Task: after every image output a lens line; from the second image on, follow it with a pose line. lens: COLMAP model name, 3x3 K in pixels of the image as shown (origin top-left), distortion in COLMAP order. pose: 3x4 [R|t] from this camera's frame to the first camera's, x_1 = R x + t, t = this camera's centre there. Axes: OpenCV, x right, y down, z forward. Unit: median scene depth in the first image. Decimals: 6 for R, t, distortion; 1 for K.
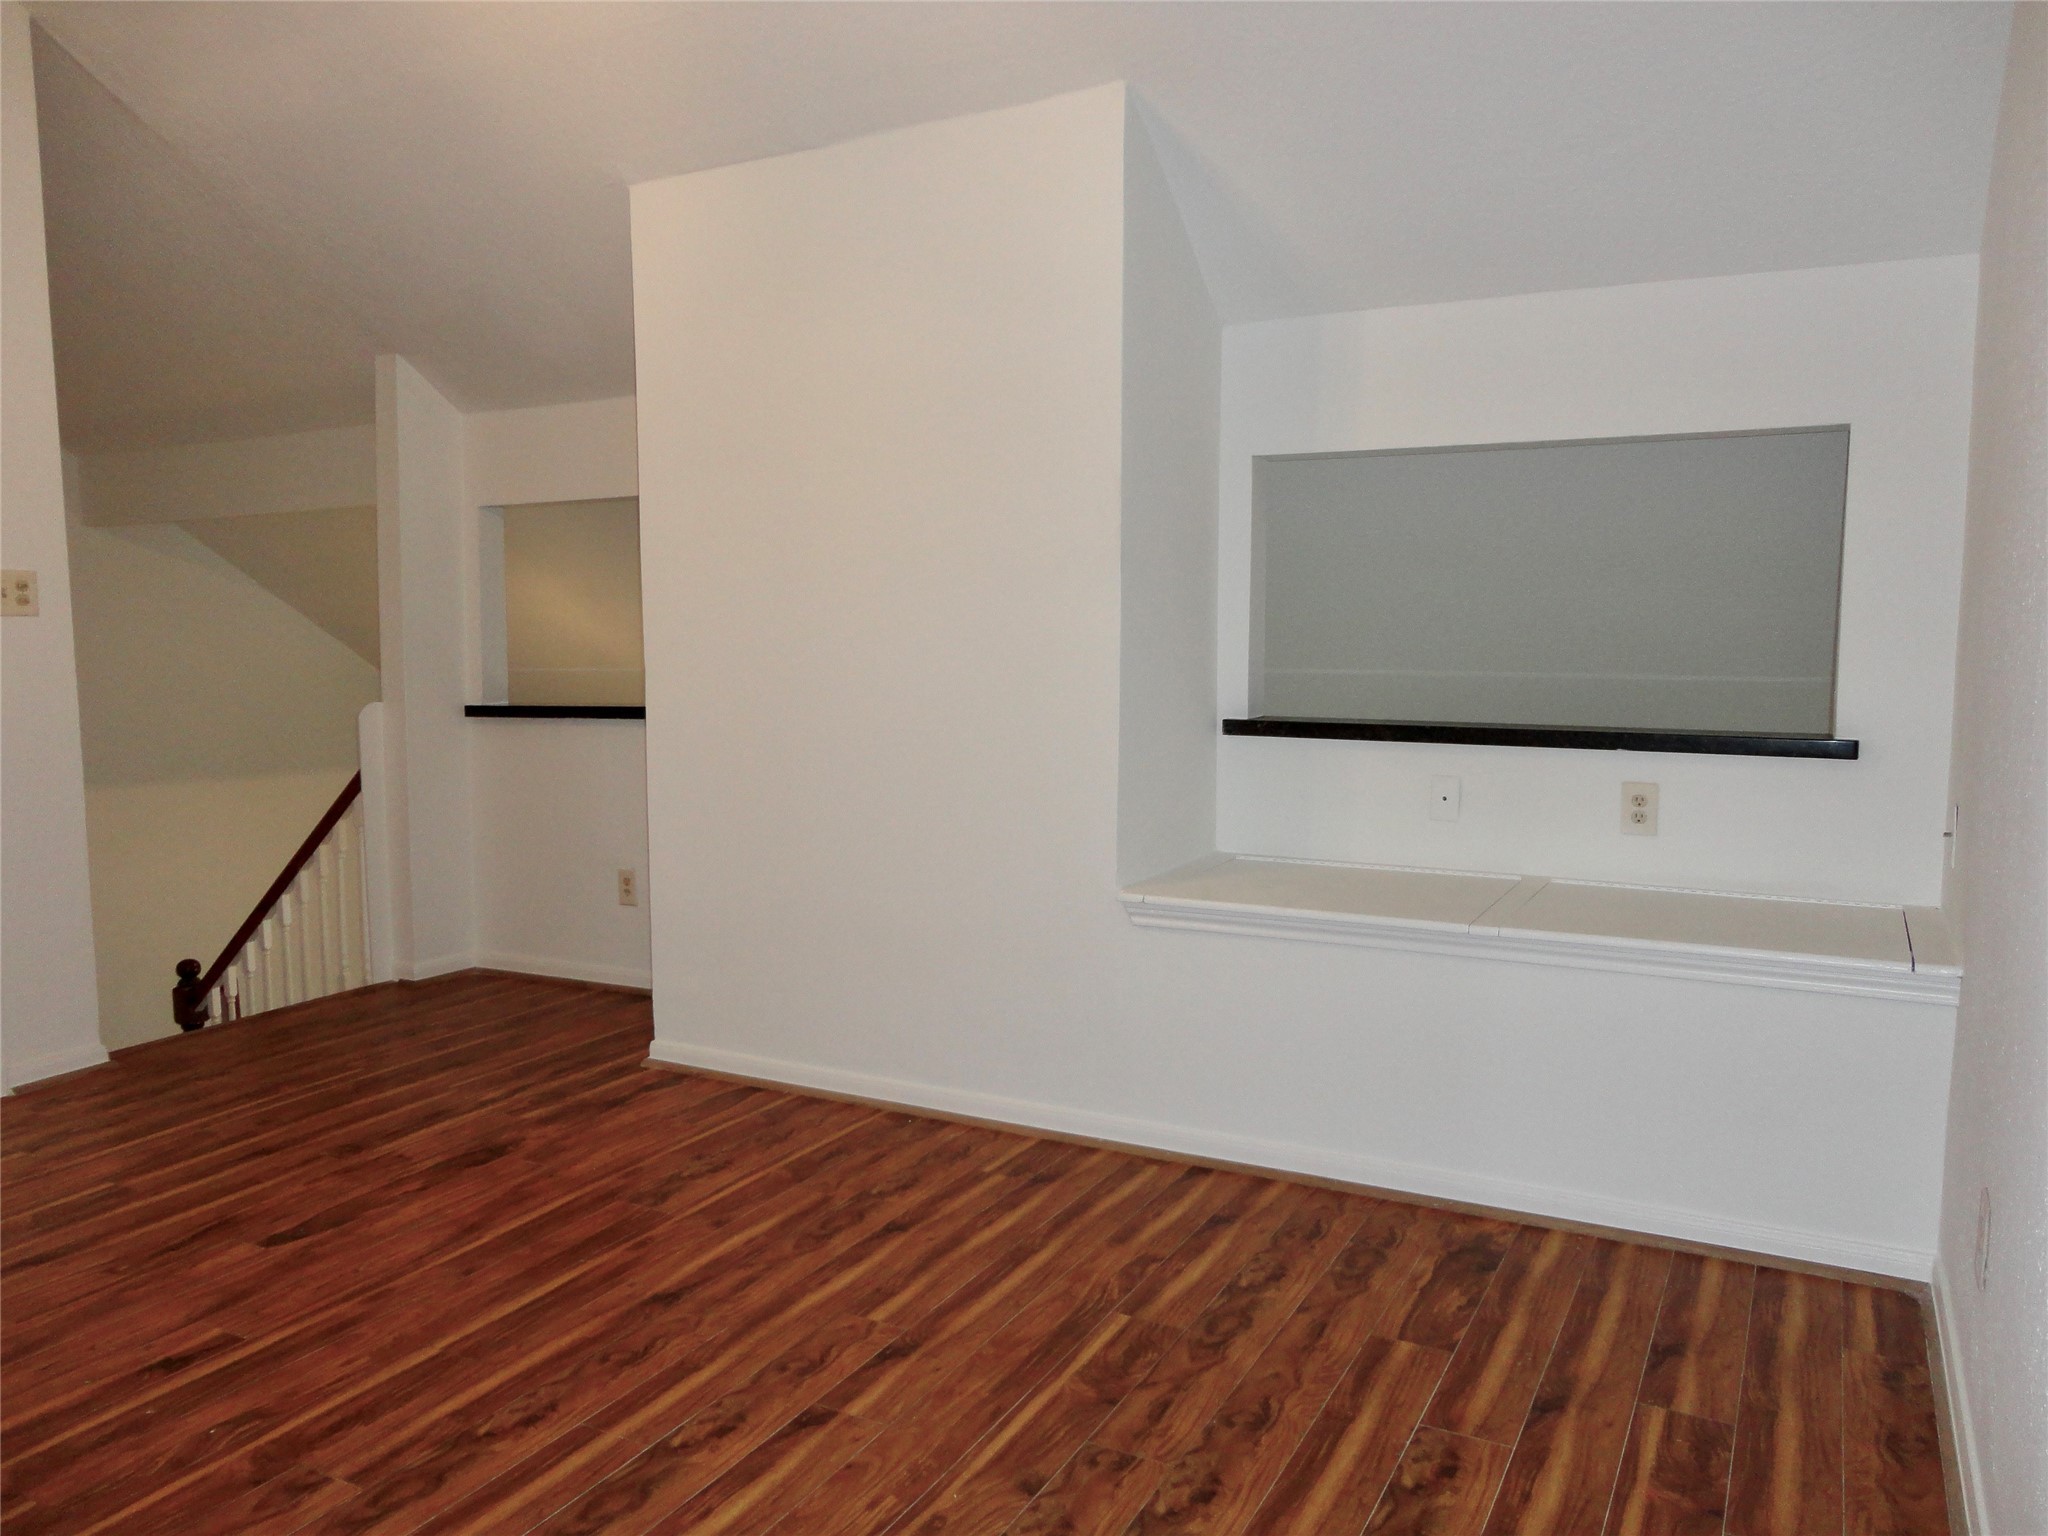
lens RADIAL K [[1527.1, 0, 1029.8], [0, 1527.1, 766.0], [0, 0, 1]] dist [0.007473, 0.006322]
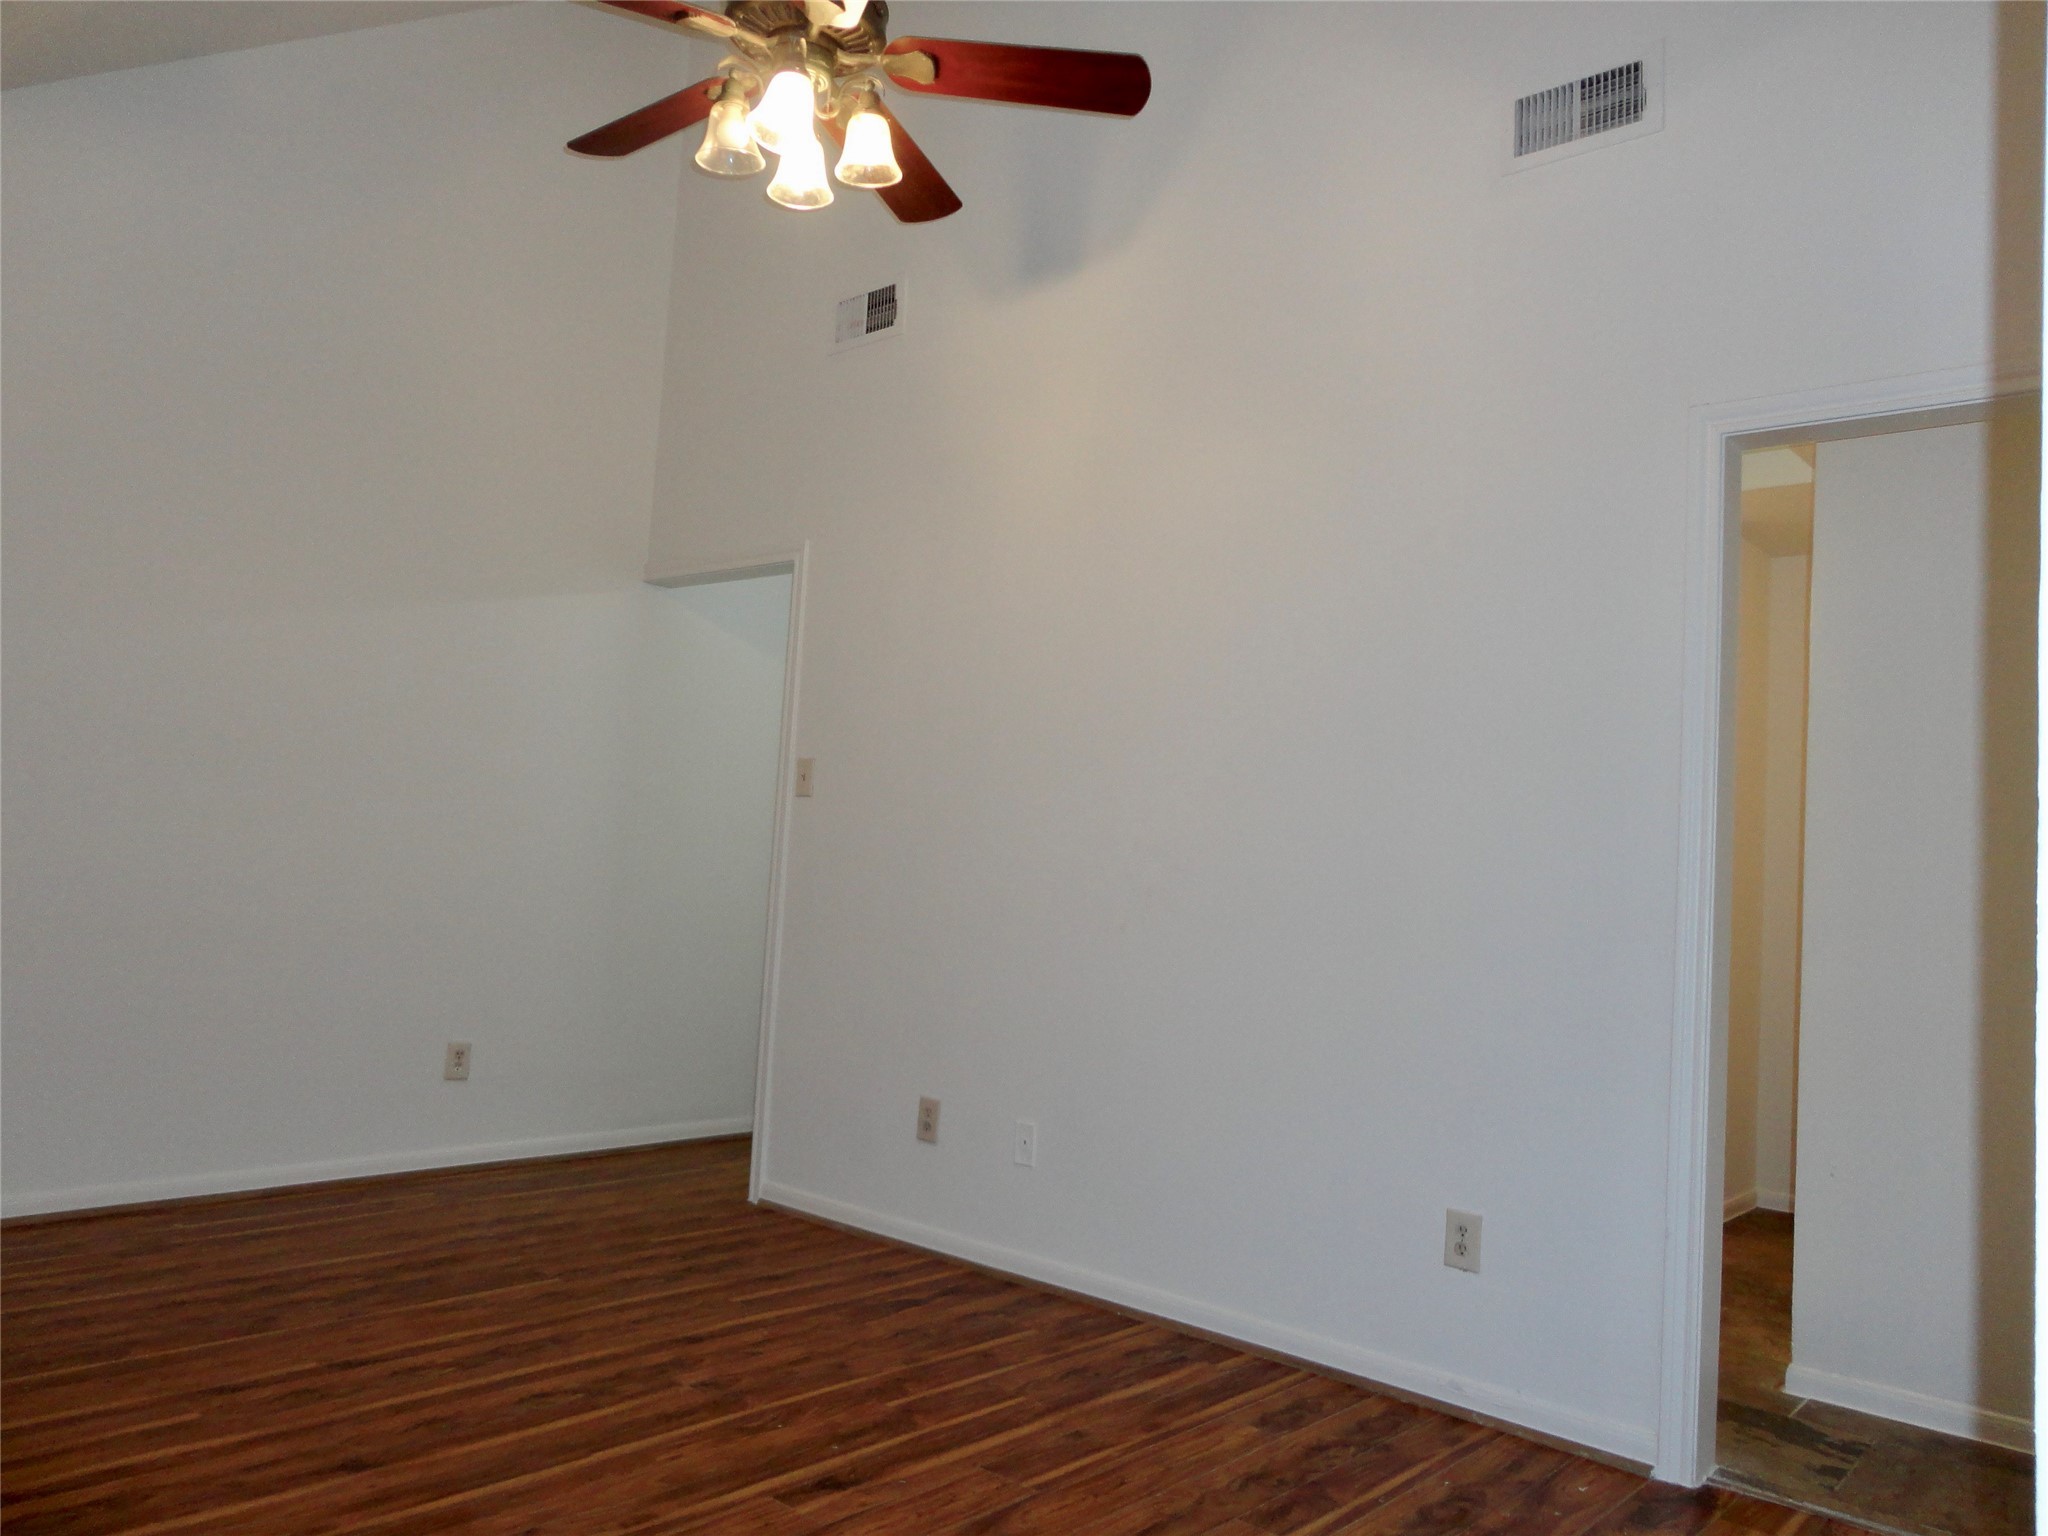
lens RADIAL K [[1527.1, 0, 1014.2], [0, 1527.1, 768.6], [0, 0, 1]] dist [0.007473, 0.006322]
pose [[-0.973675, -0.032528, 0.225609, -0.825156], [-0.027833, 0.999325, 0.023961, -0.106540], [-0.226237, 0.017050, -0.973923, 1.812564]]
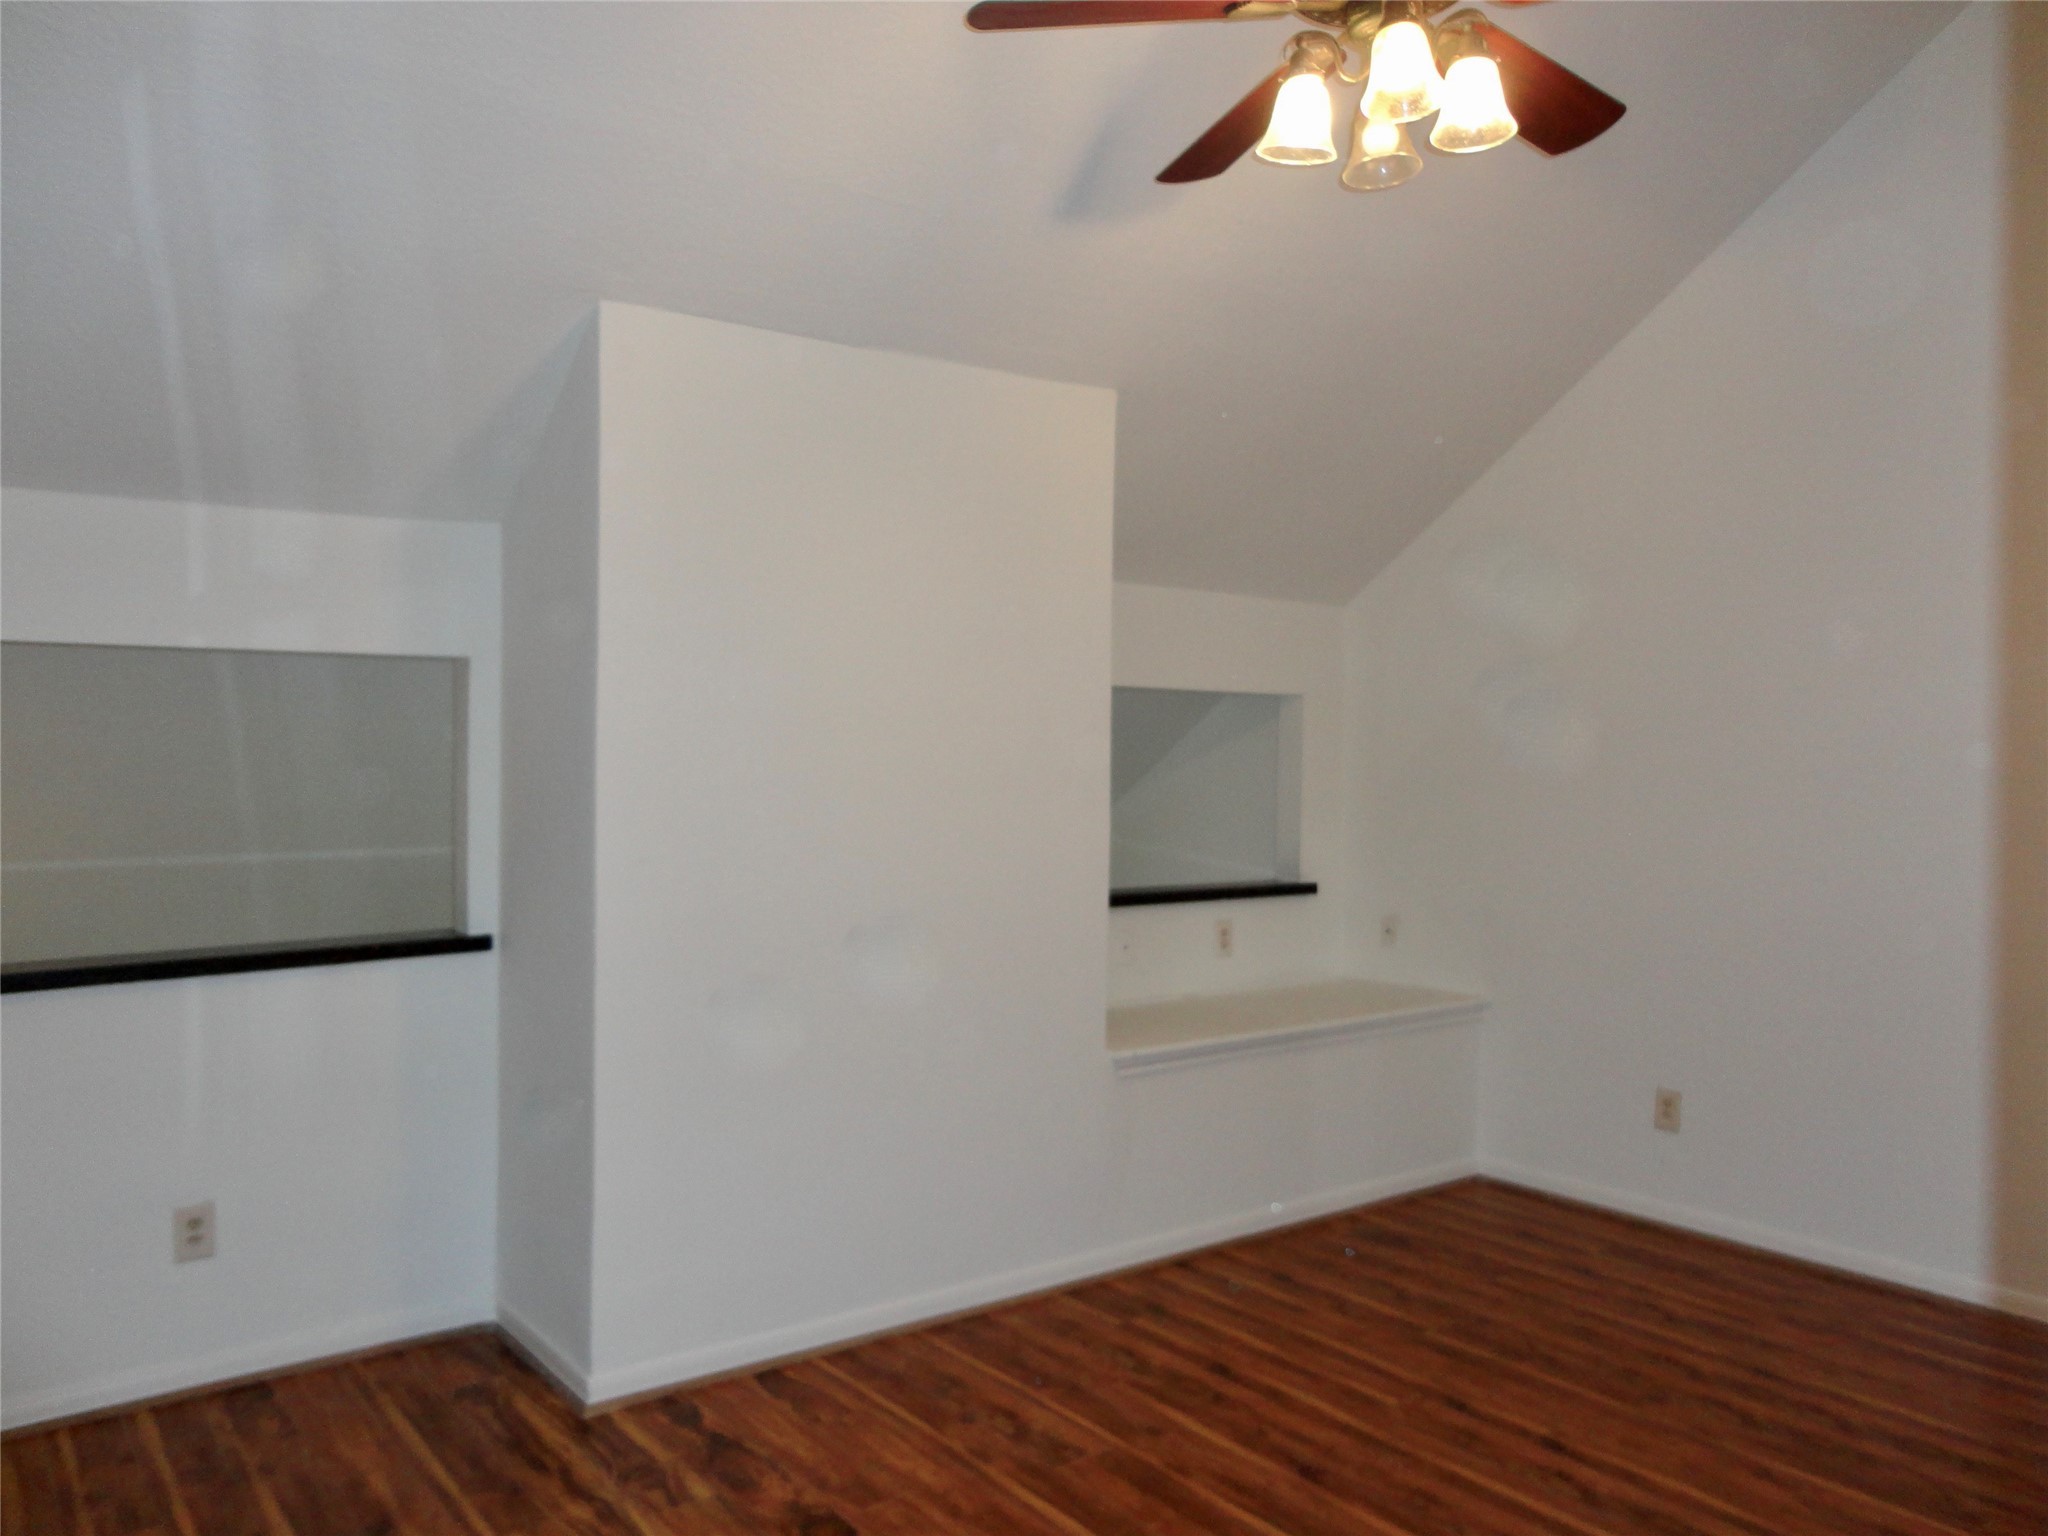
lens RADIAL K [[1527.1, 0, 1019.6], [0, 1527.1, 765.1], [0, 0, 1]] dist [0.007473, 0.006322]
pose [[0.417614, -0.000564, 0.908624, -1.317115], [0.082418, 0.995901, -0.037262, -0.128635], [-0.904879, 0.090448, 0.415949, 0.692068]]
